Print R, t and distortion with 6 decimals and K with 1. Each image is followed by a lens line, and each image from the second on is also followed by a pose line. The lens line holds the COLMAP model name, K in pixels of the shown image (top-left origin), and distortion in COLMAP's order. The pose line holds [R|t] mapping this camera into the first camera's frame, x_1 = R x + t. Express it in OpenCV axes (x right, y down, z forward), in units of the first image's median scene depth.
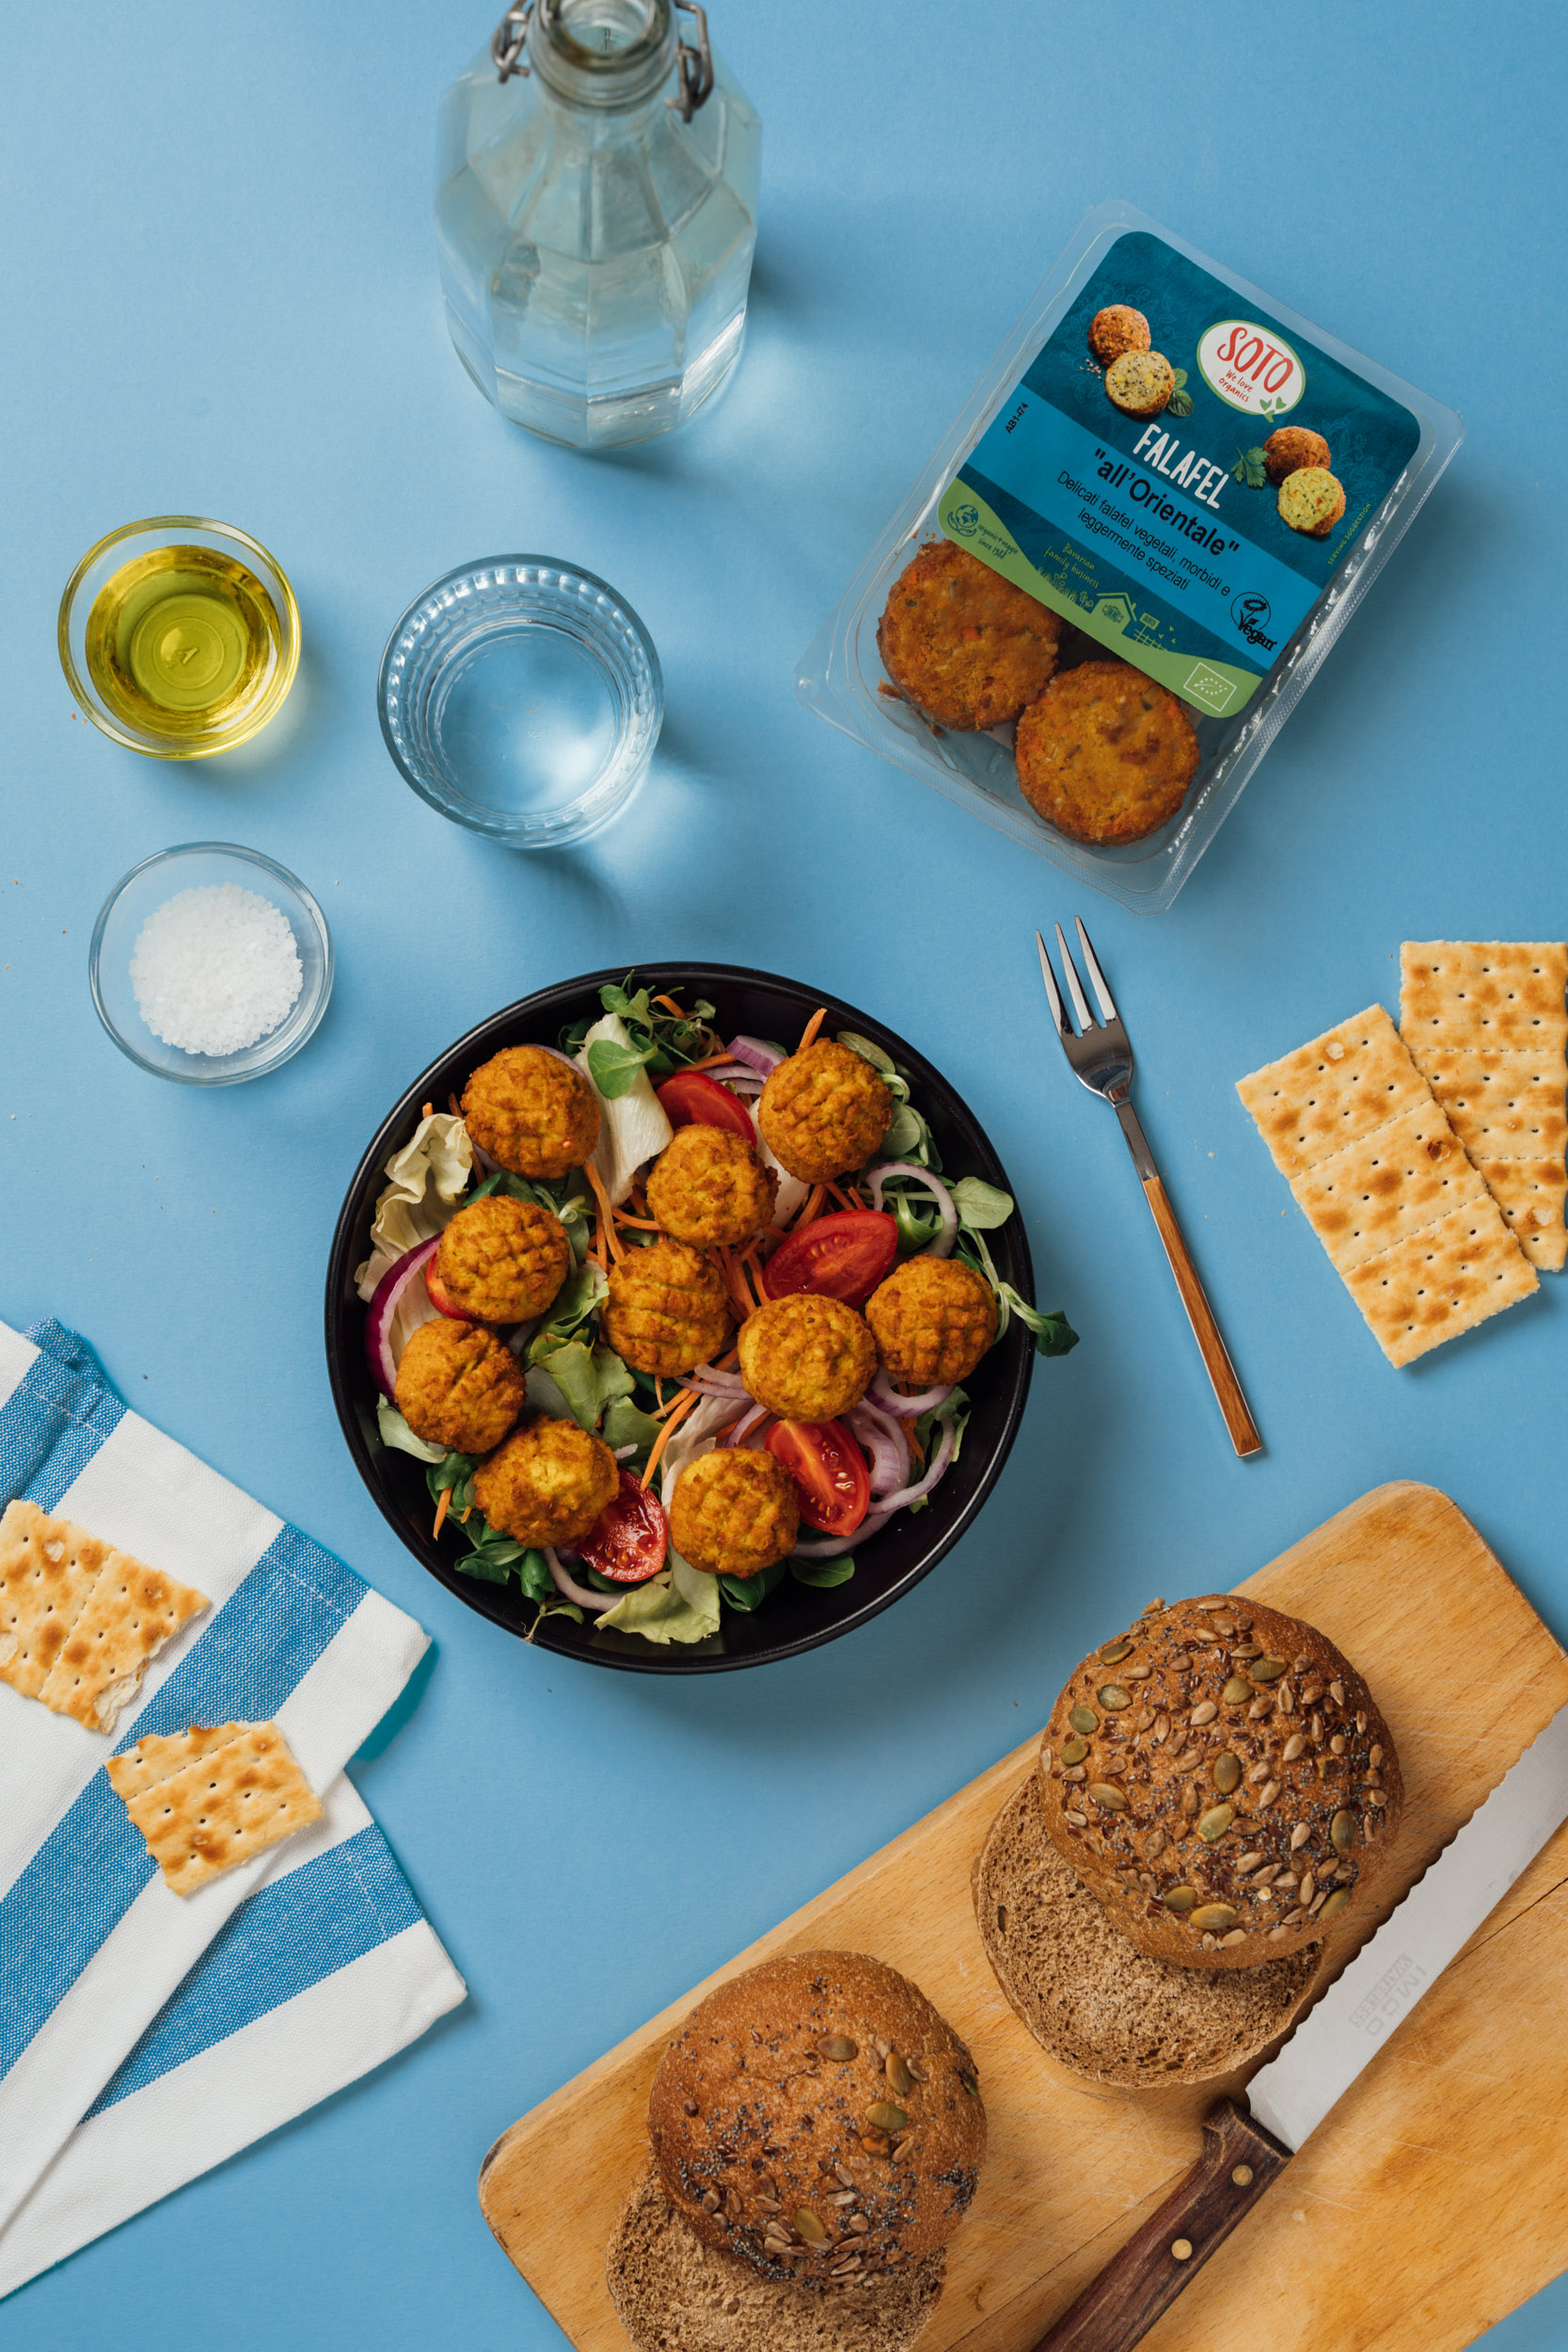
lens RADIAL K [[4556.8, 0, 782.9], [0, 4556.8, 1172.3], [0, 0, 1]] dist [0.087729, 0.000000]
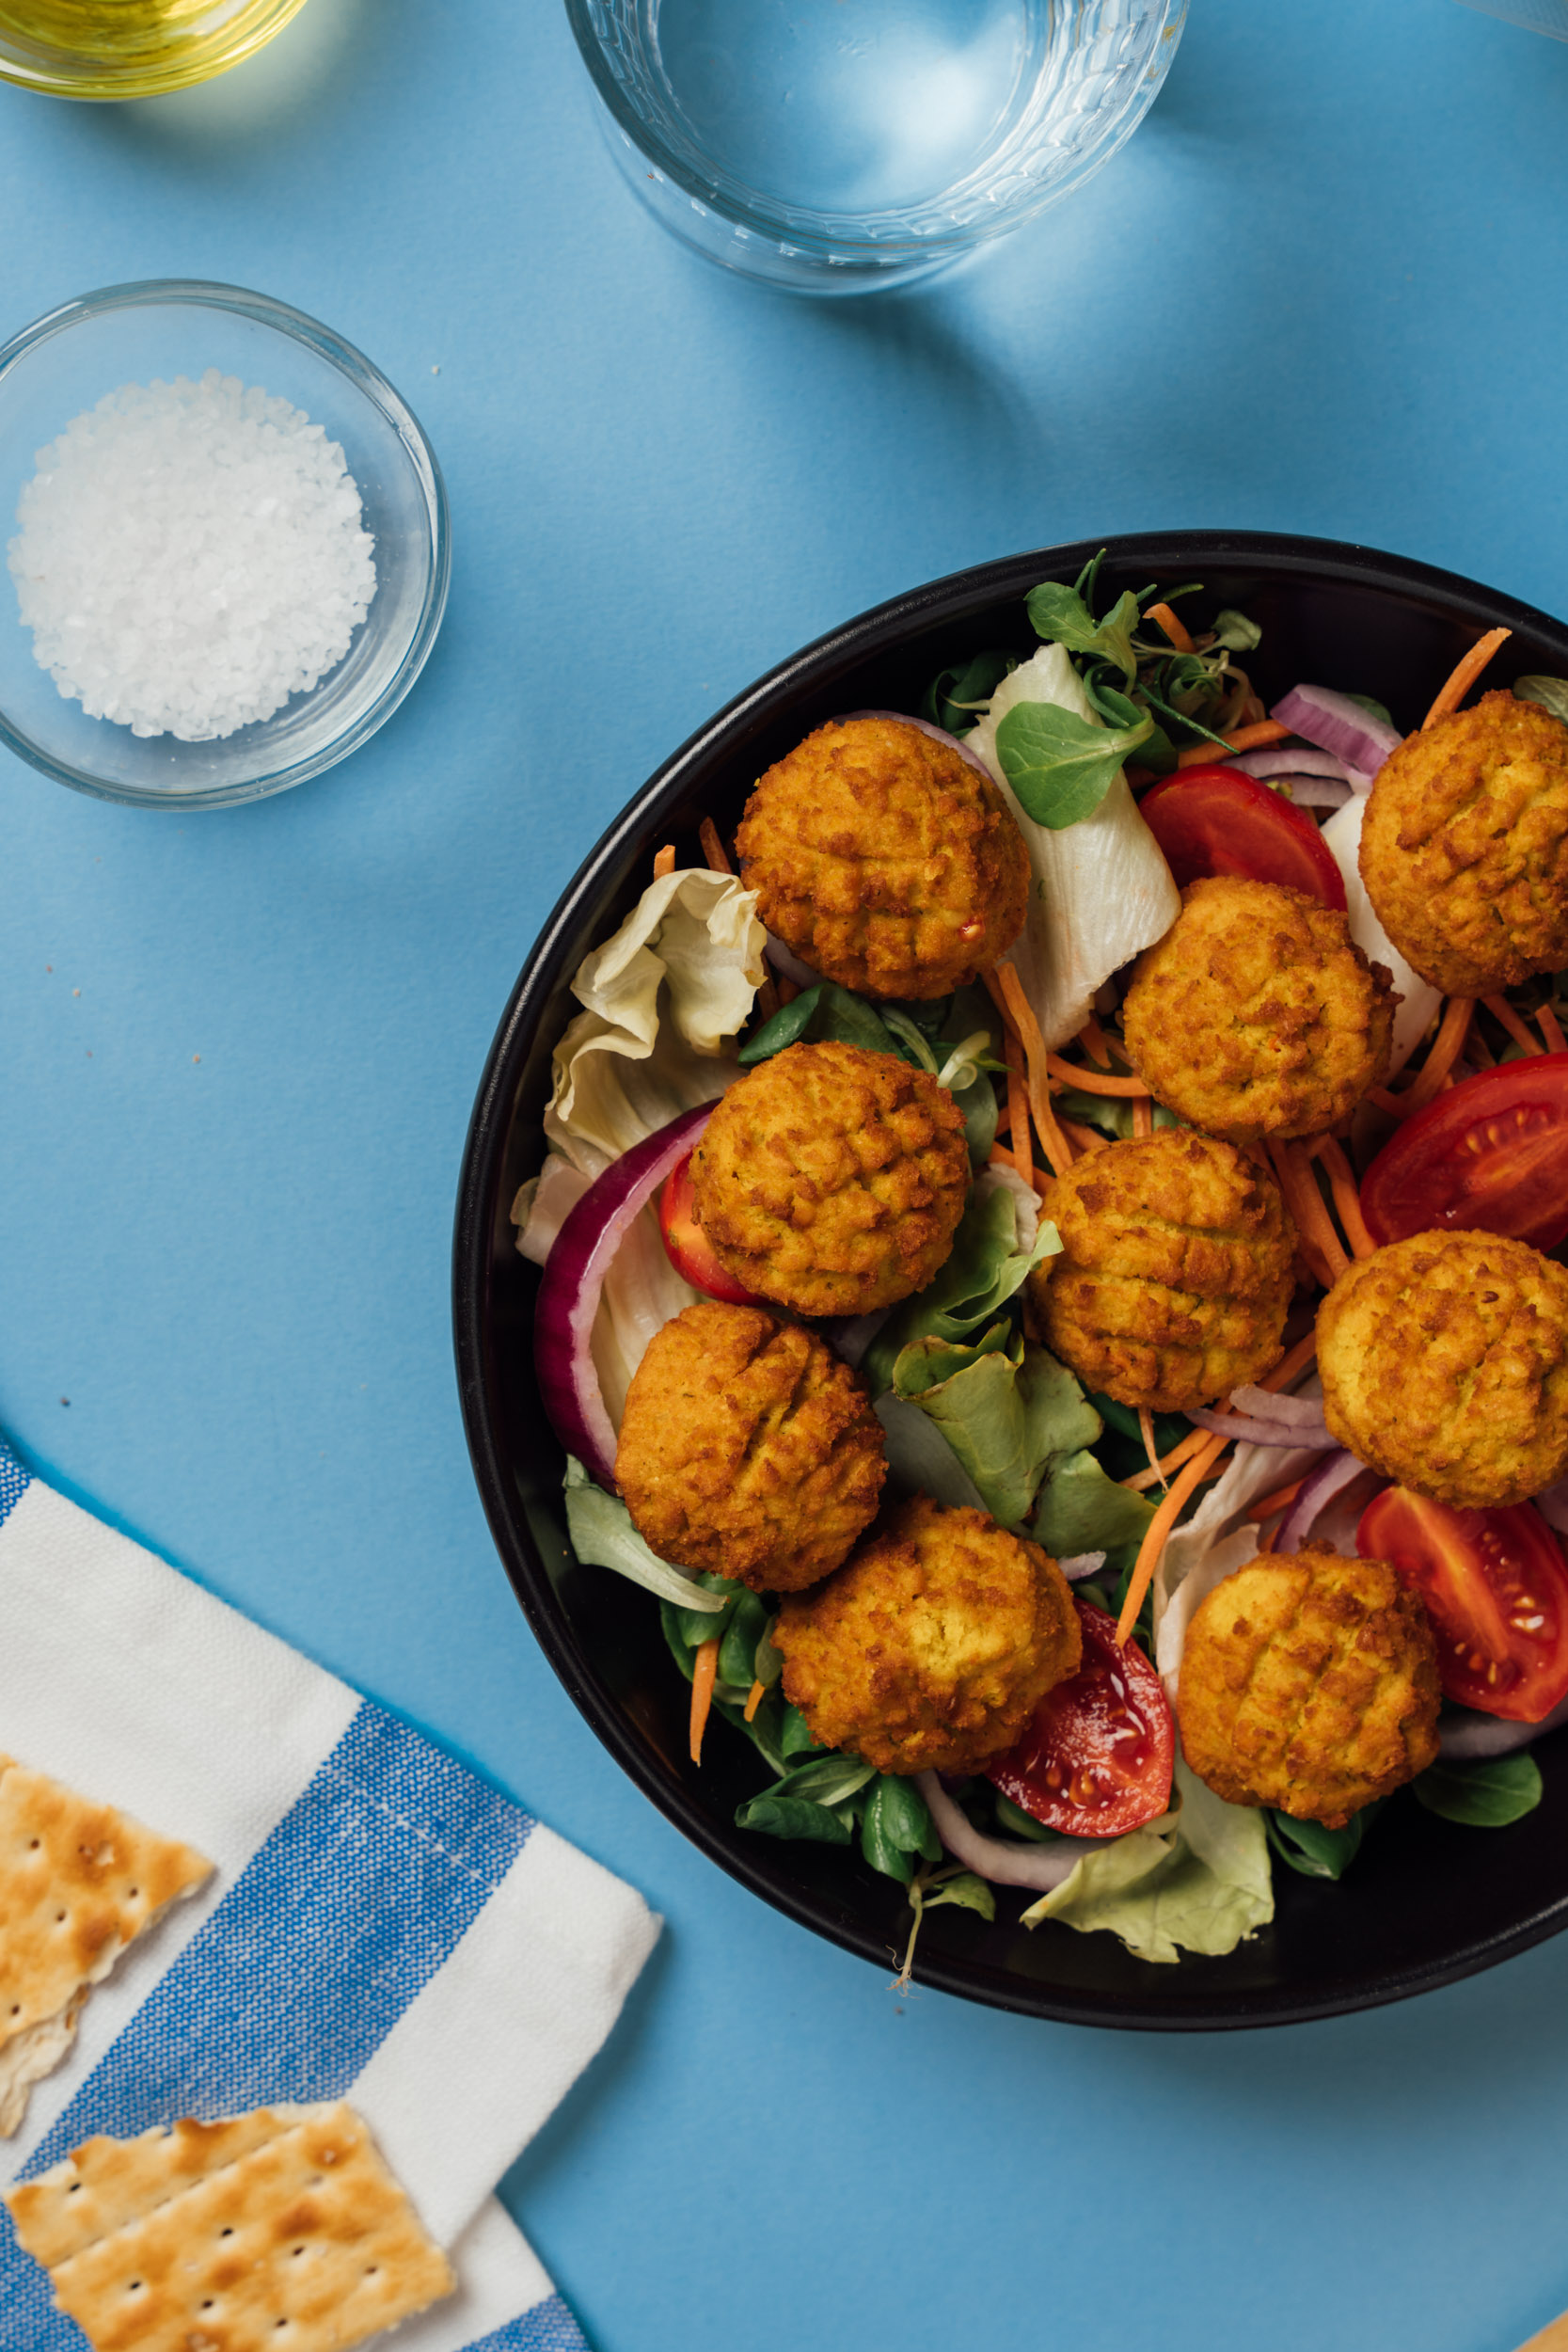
lens RADIAL K [[4556.8, 0, 787.3], [0, 4556.8, 1179.7], [0, 0, 1]] dist [0.087729, 0.000000]
pose [[0.999121, -0.016102, 0.038706, -0.083223], [0.012213, 0.995042, 0.098702, -0.026626], [-0.040104, -0.098143, 0.994364, 0.527658]]
